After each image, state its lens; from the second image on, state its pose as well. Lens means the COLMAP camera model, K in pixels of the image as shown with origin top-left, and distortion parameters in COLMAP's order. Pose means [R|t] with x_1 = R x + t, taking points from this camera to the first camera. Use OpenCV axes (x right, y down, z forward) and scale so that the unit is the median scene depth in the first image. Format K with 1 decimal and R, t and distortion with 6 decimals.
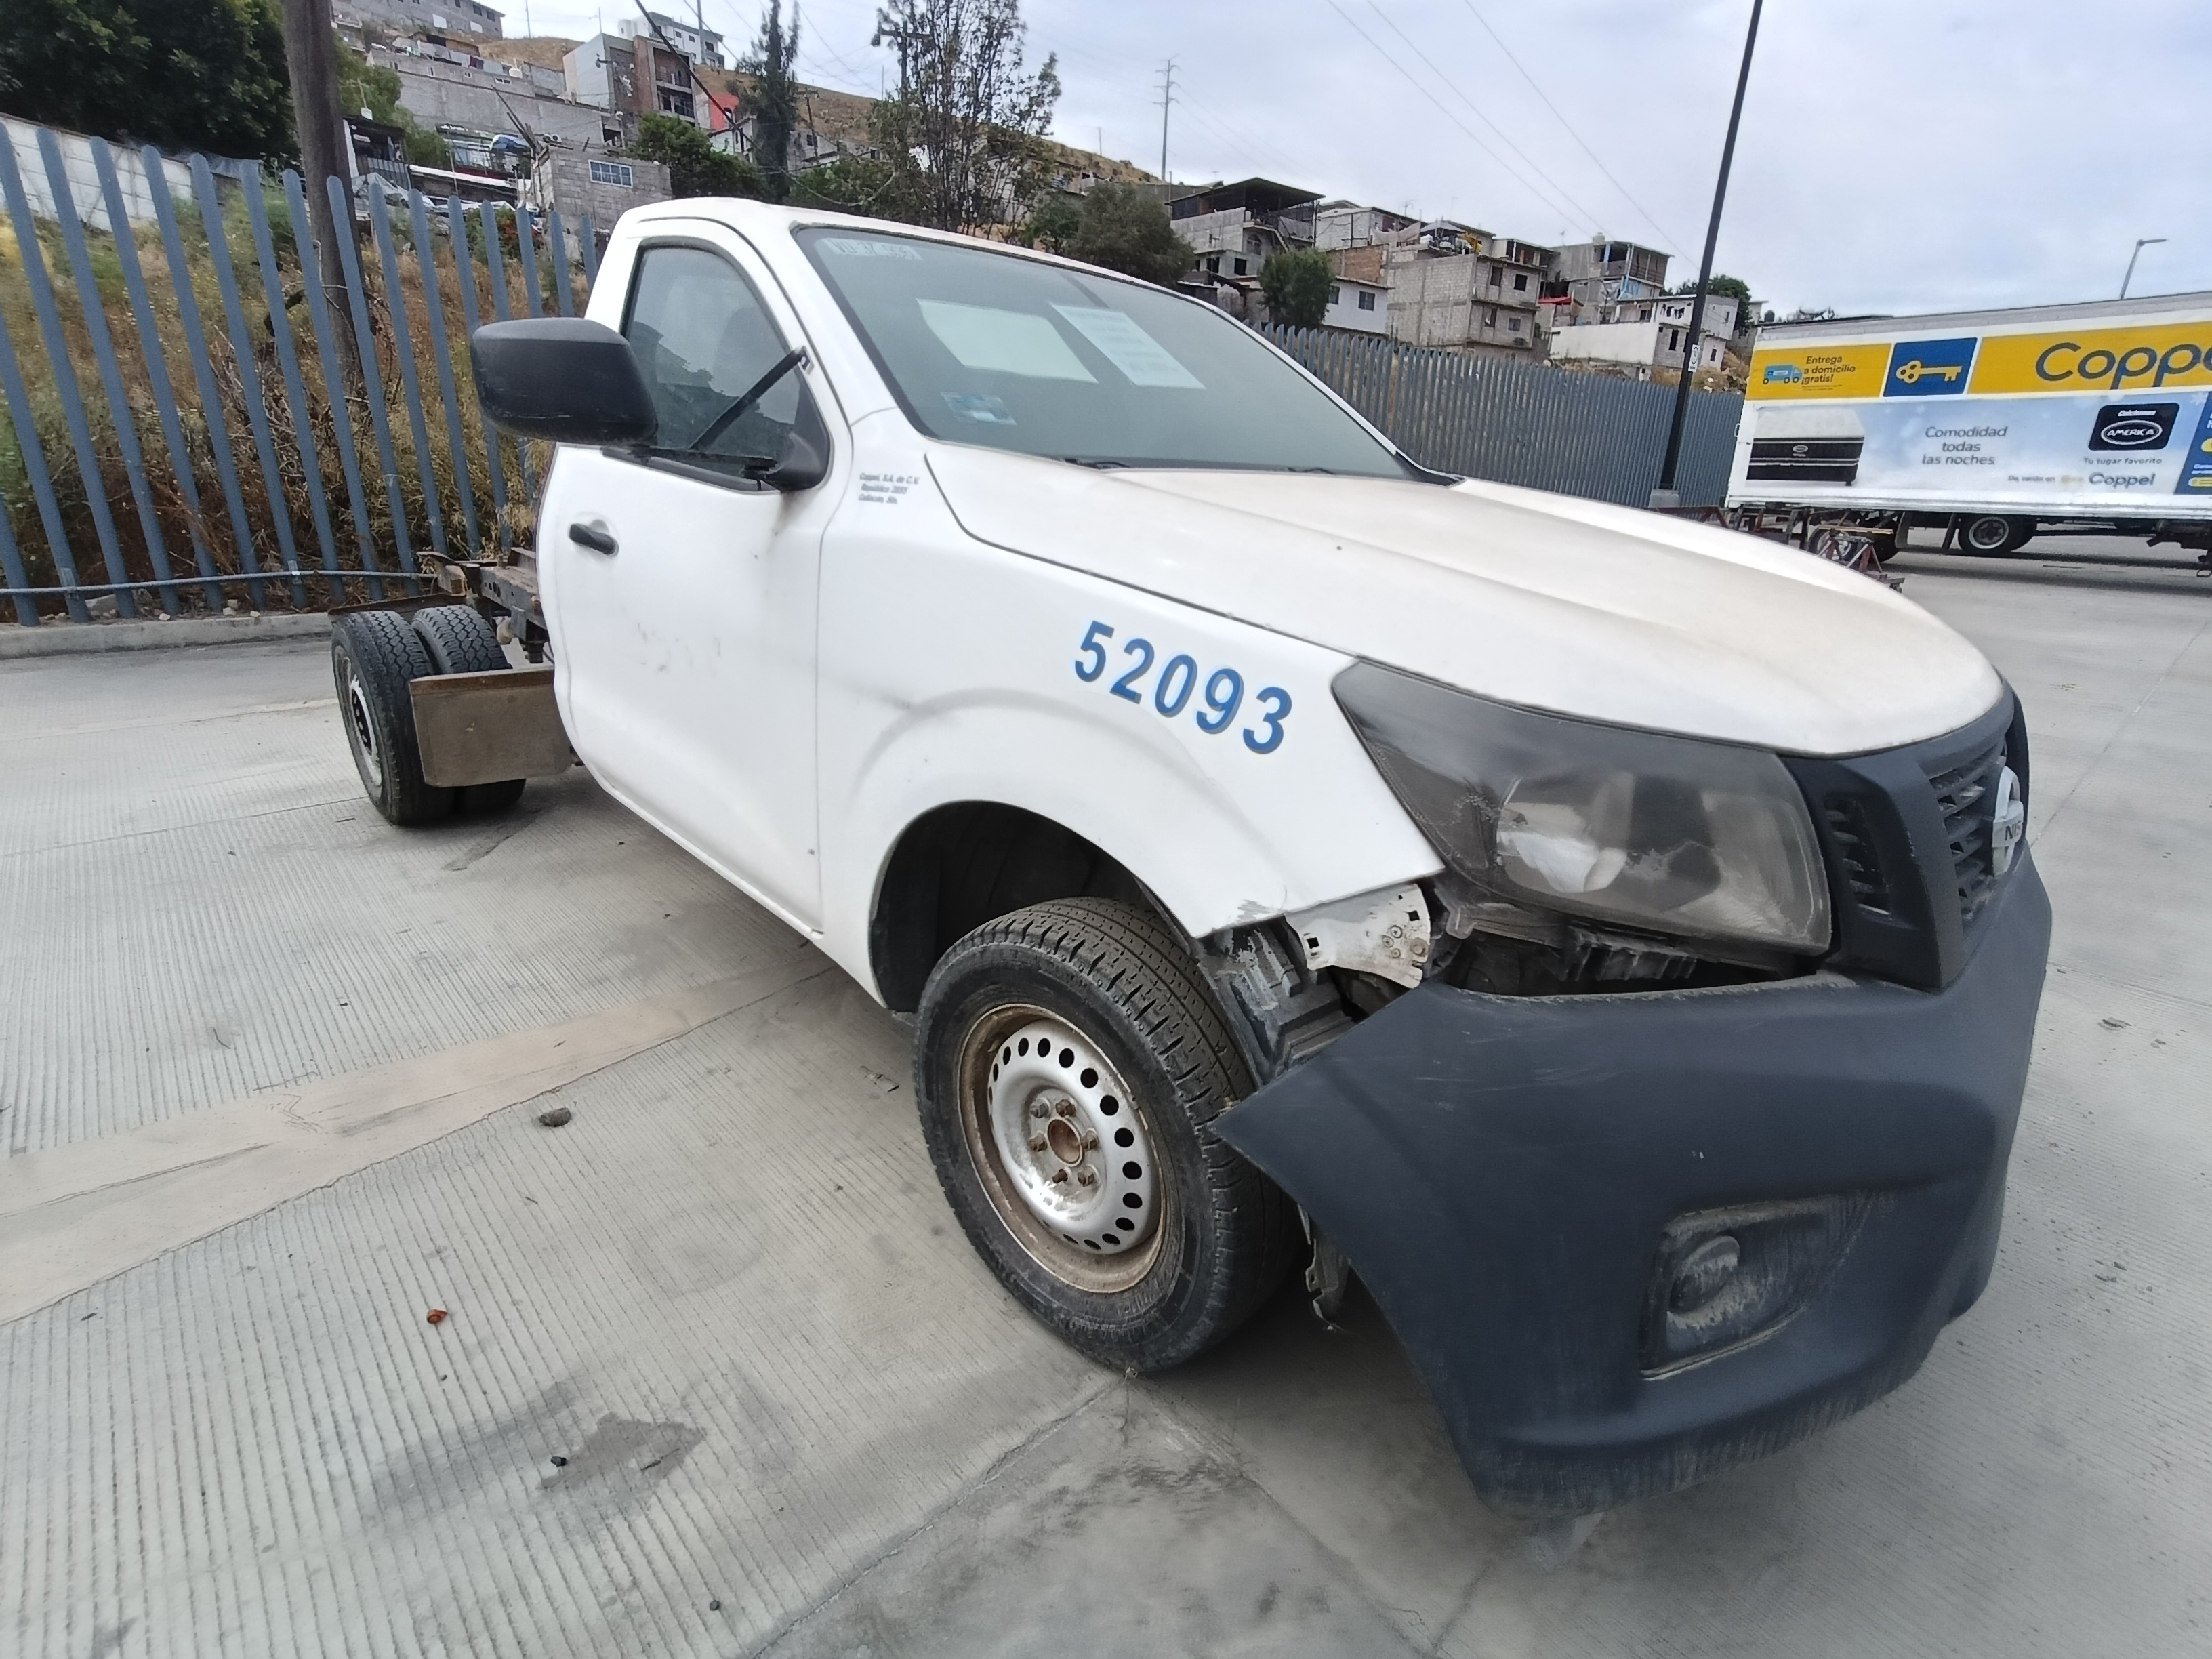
lens RADIAL K [[1049.6, 0, 1137.9], [0, 1049.6, 821.1], [0, 0, 1]] dist [0.001655, 0.008291]
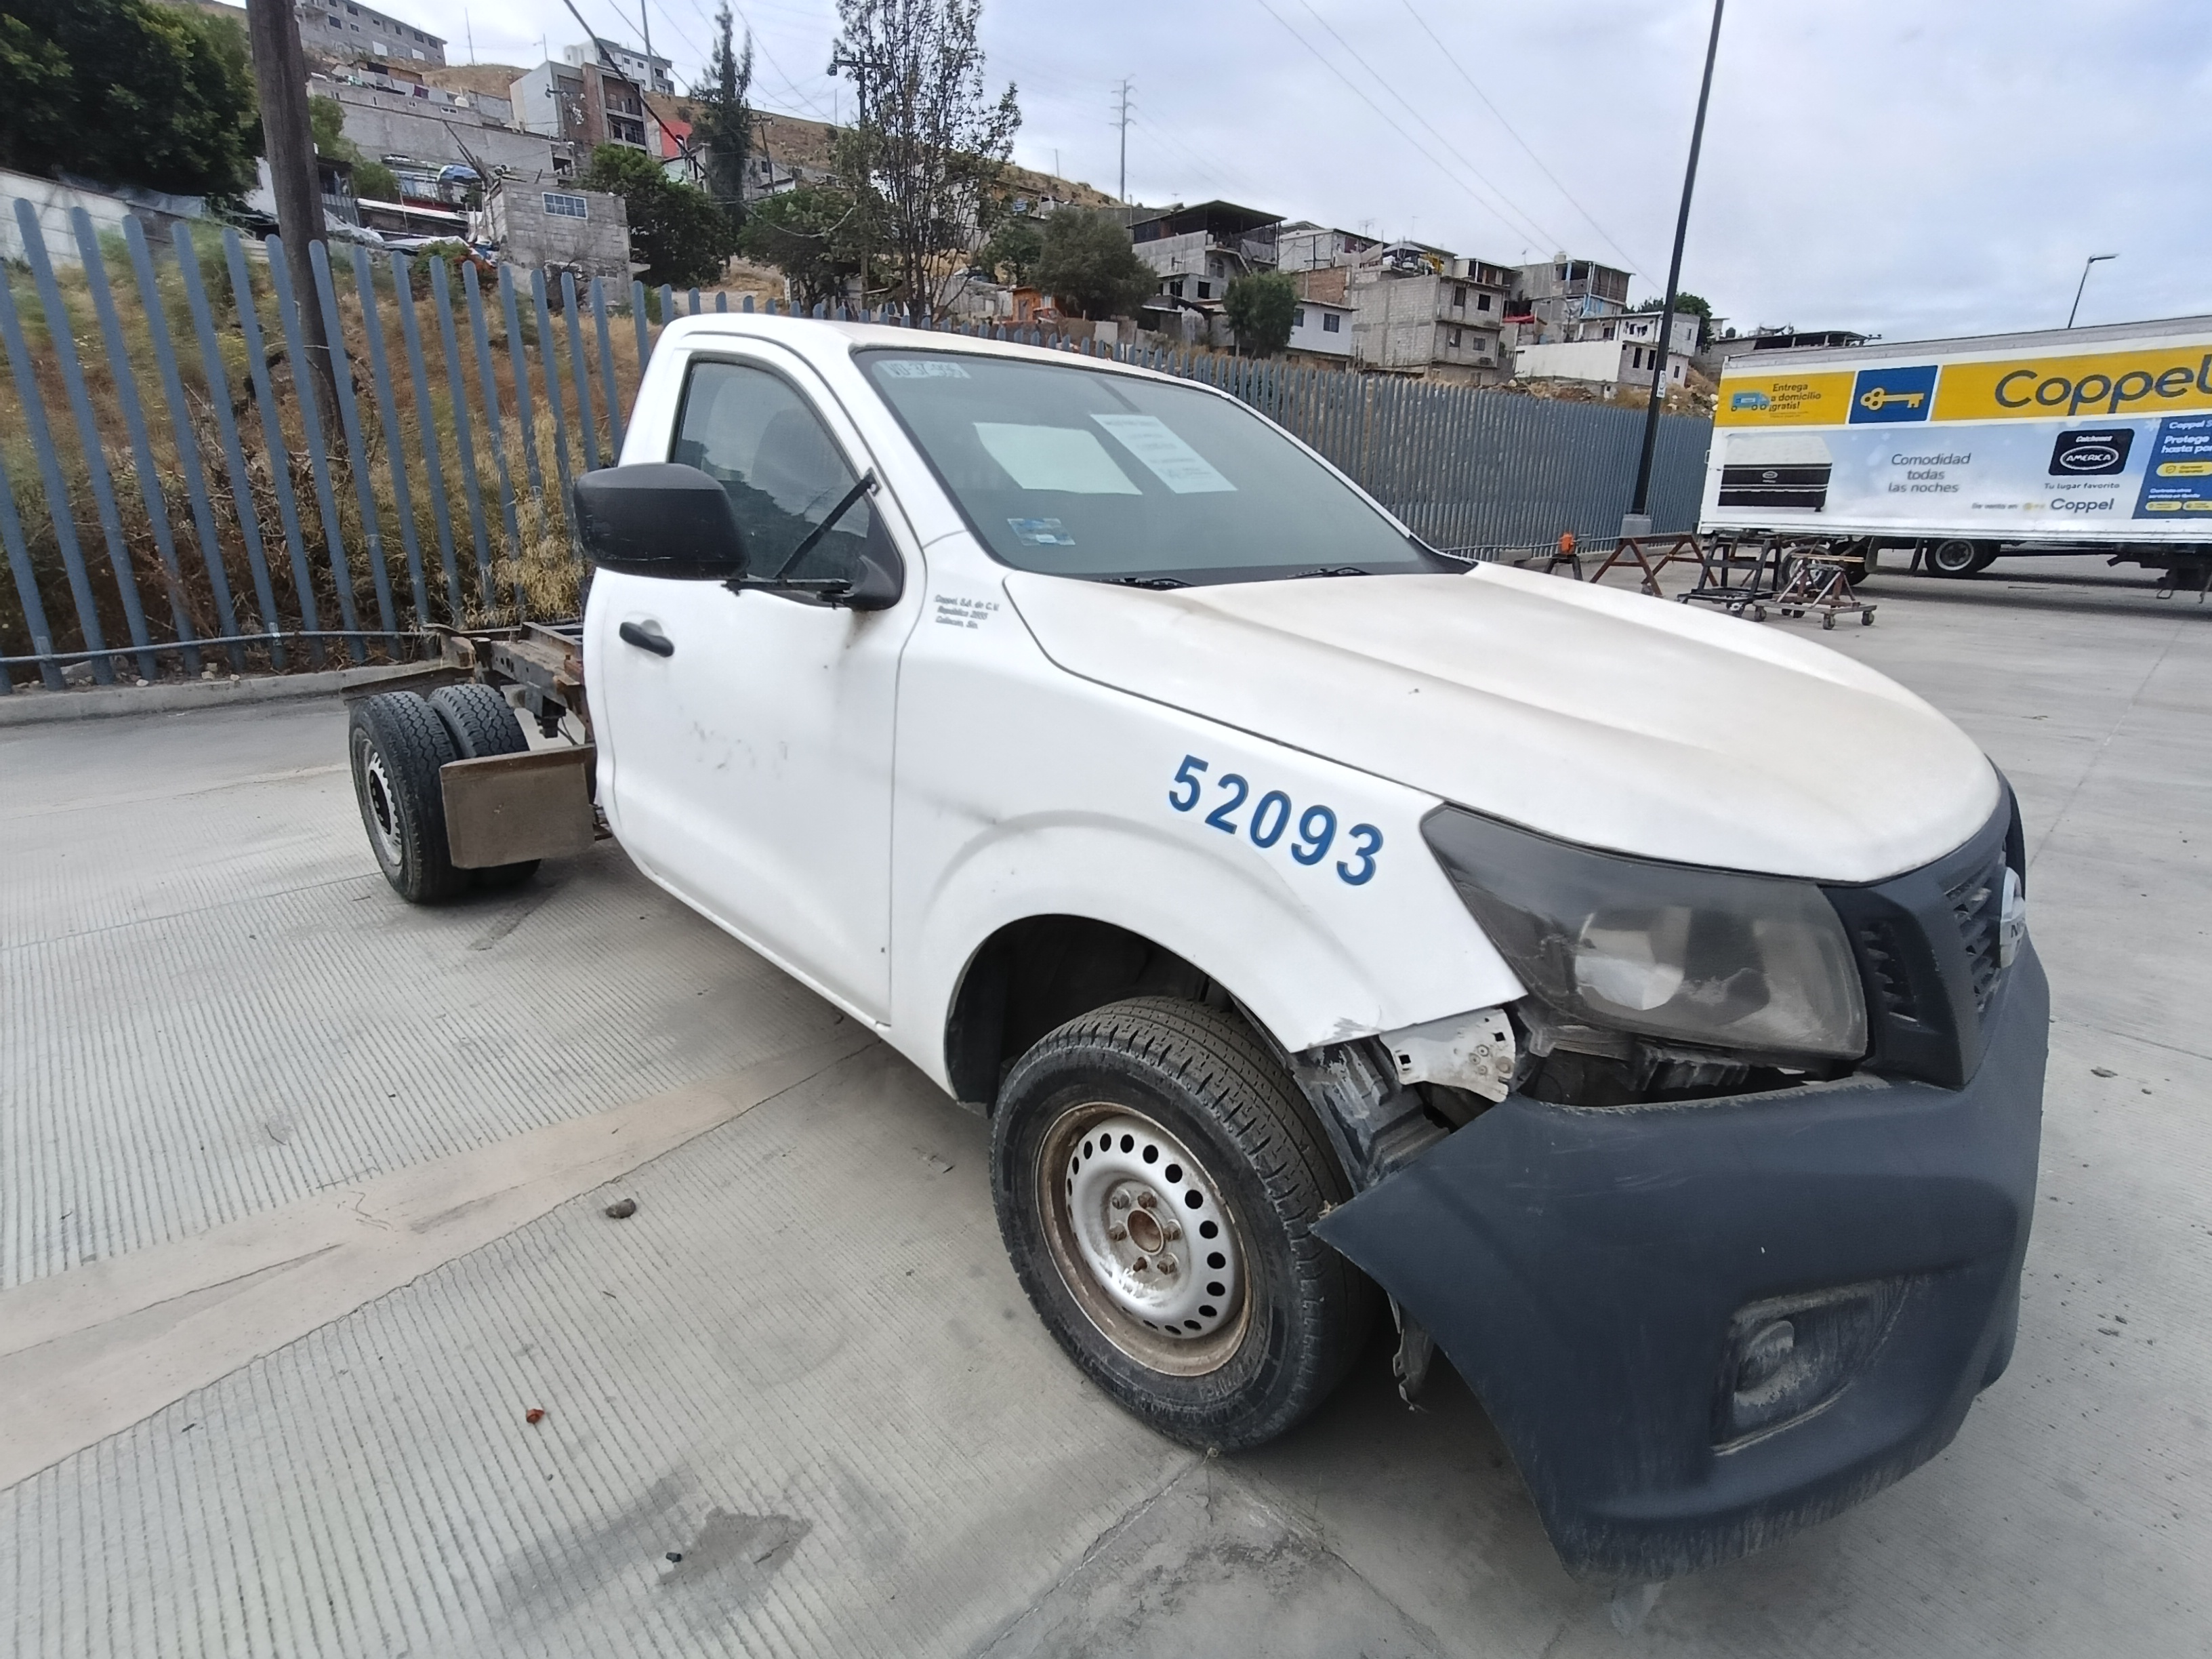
lens RADIAL K [[1072.5, 0, 1140.6], [0, 1072.5, 828.2], [0, 0, 1]] dist [0.001223, 0.010044]
pose [[0.999537, -0.015928, 0.025944, -0.095258], [0.016565, 0.999561, -0.024558, -0.072750], [-0.025542, 0.024976, 0.999362, -0.086413]]
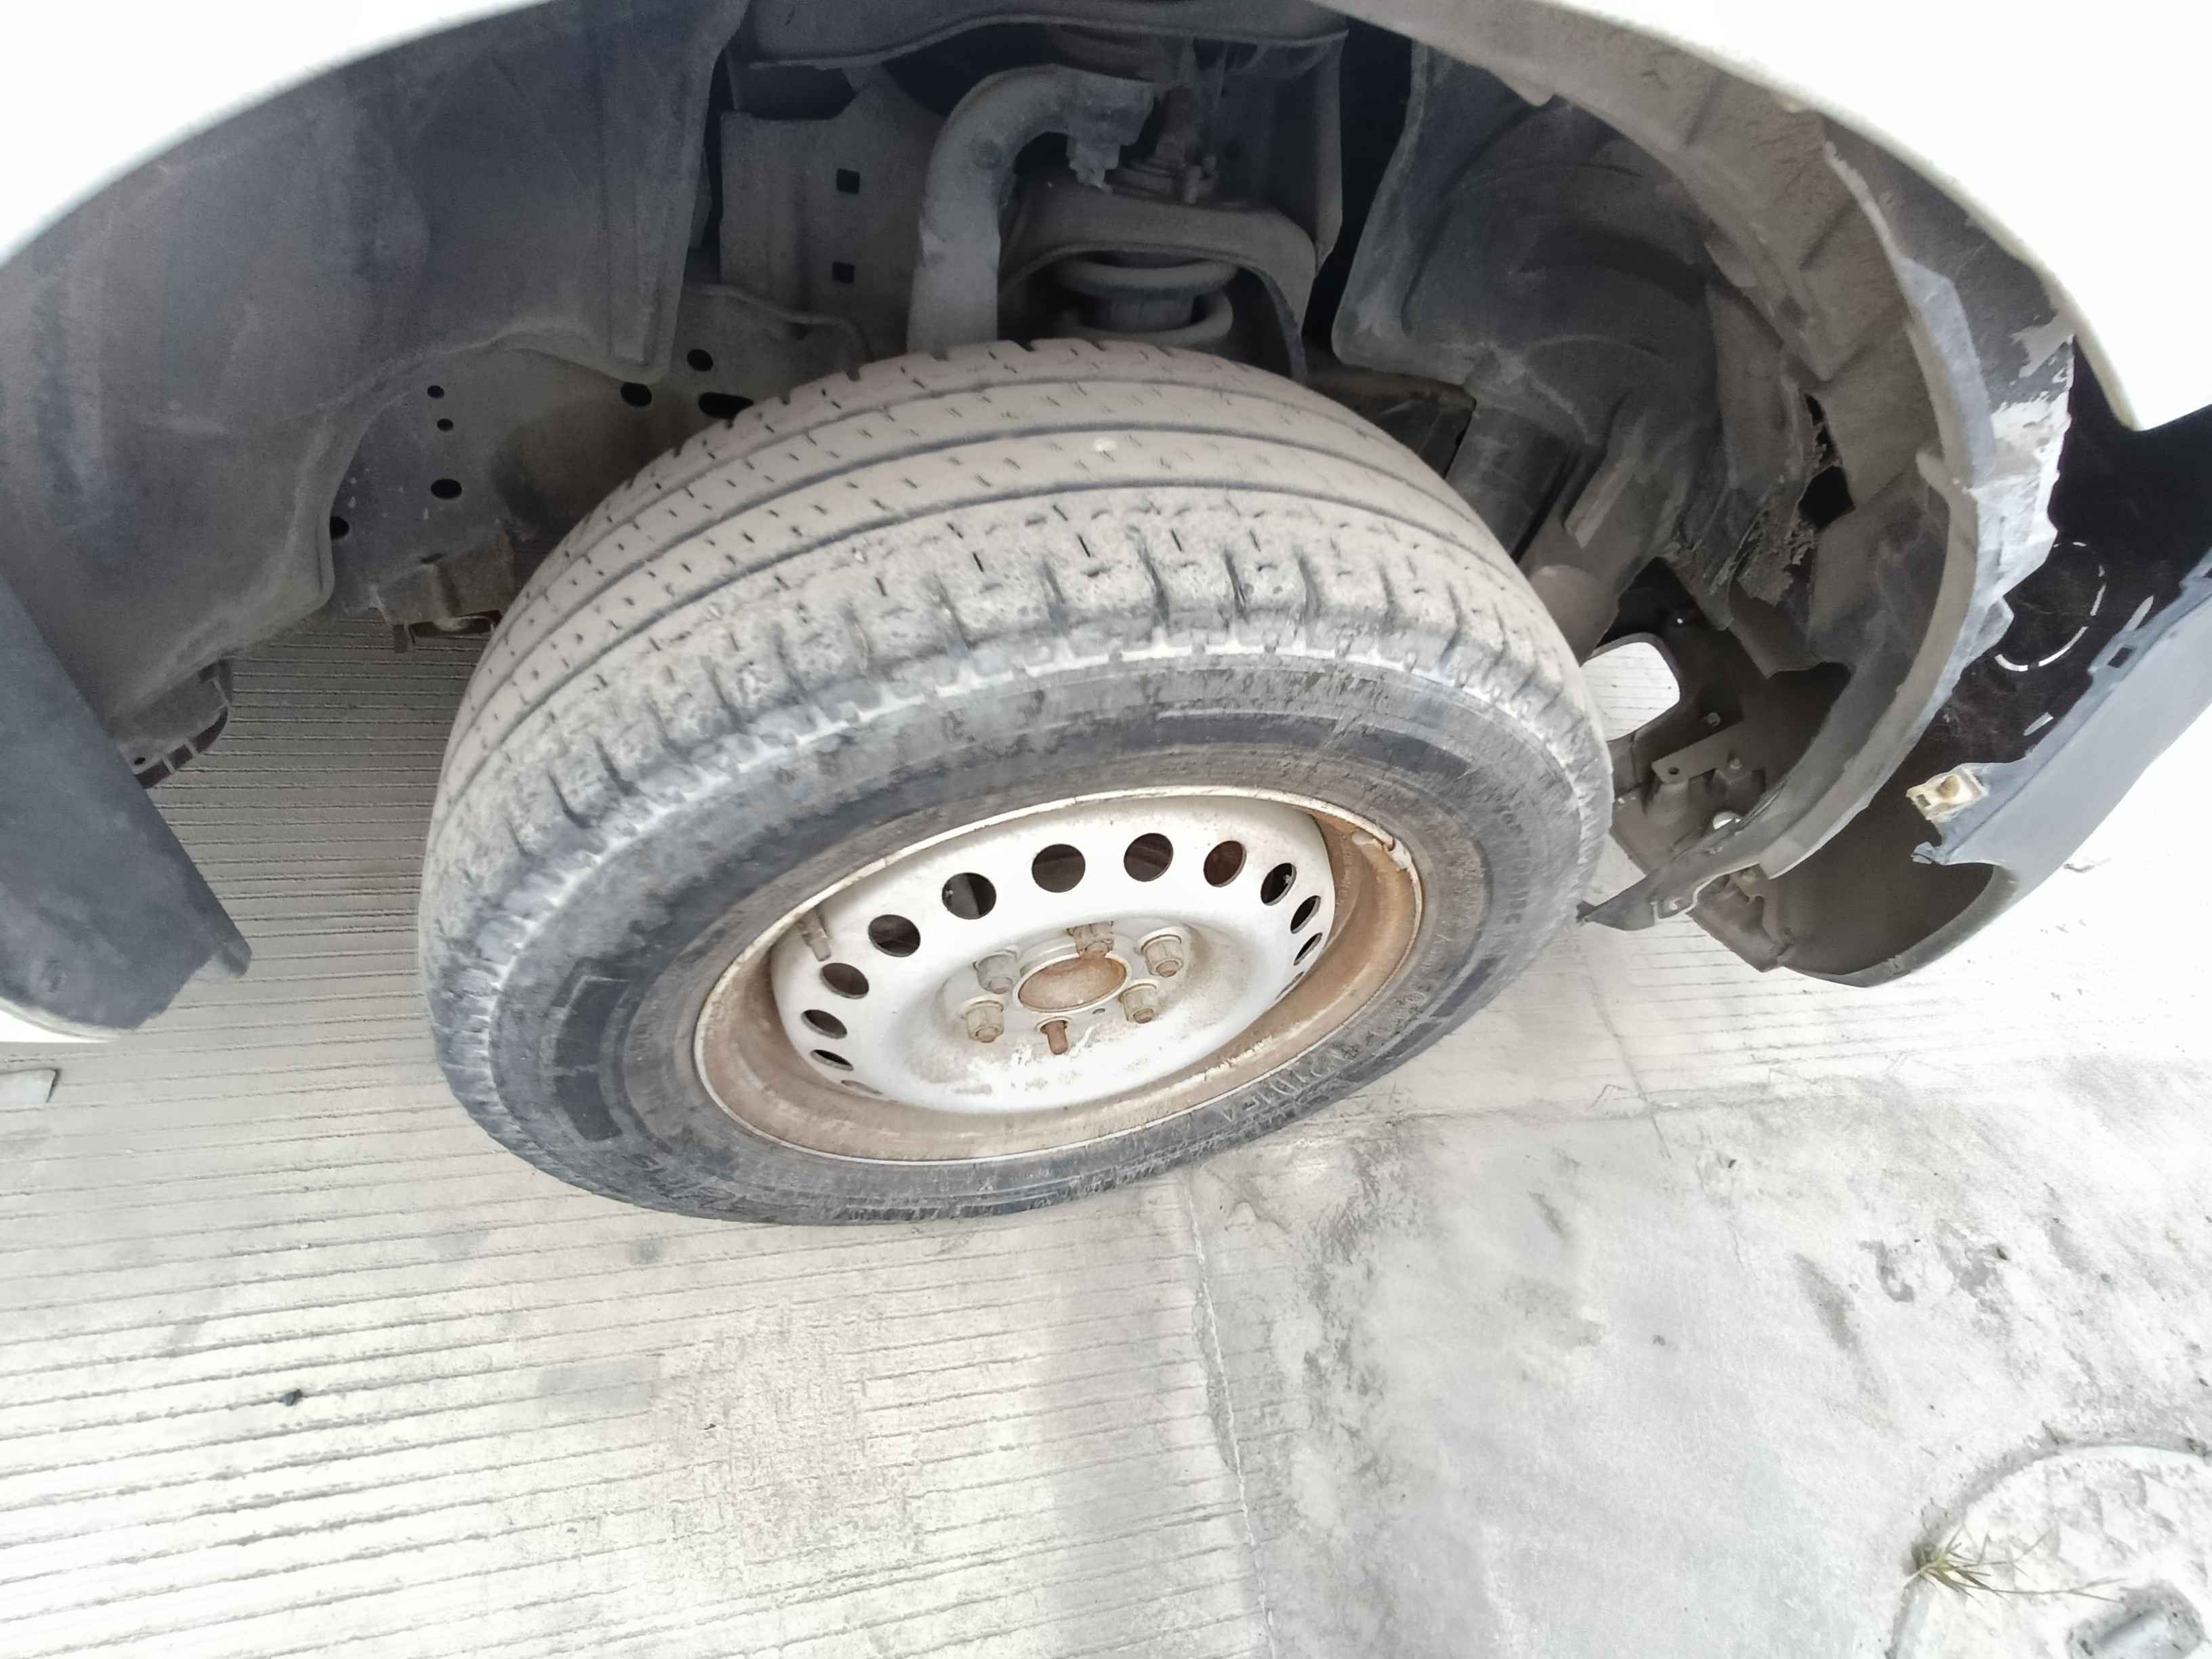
lens RADIAL K [[1041.0, 0, 1135.5], [0, 1041.0, 823.9], [0, 0, 1]] dist [-0.011551, 0.008373]
pose [[0.551682, -0.606593, 0.572444, -0.260923], [0.087163, 0.724511, 0.683729, -0.025236], [-0.829488, -0.327305, 0.452572, 0.825905]]
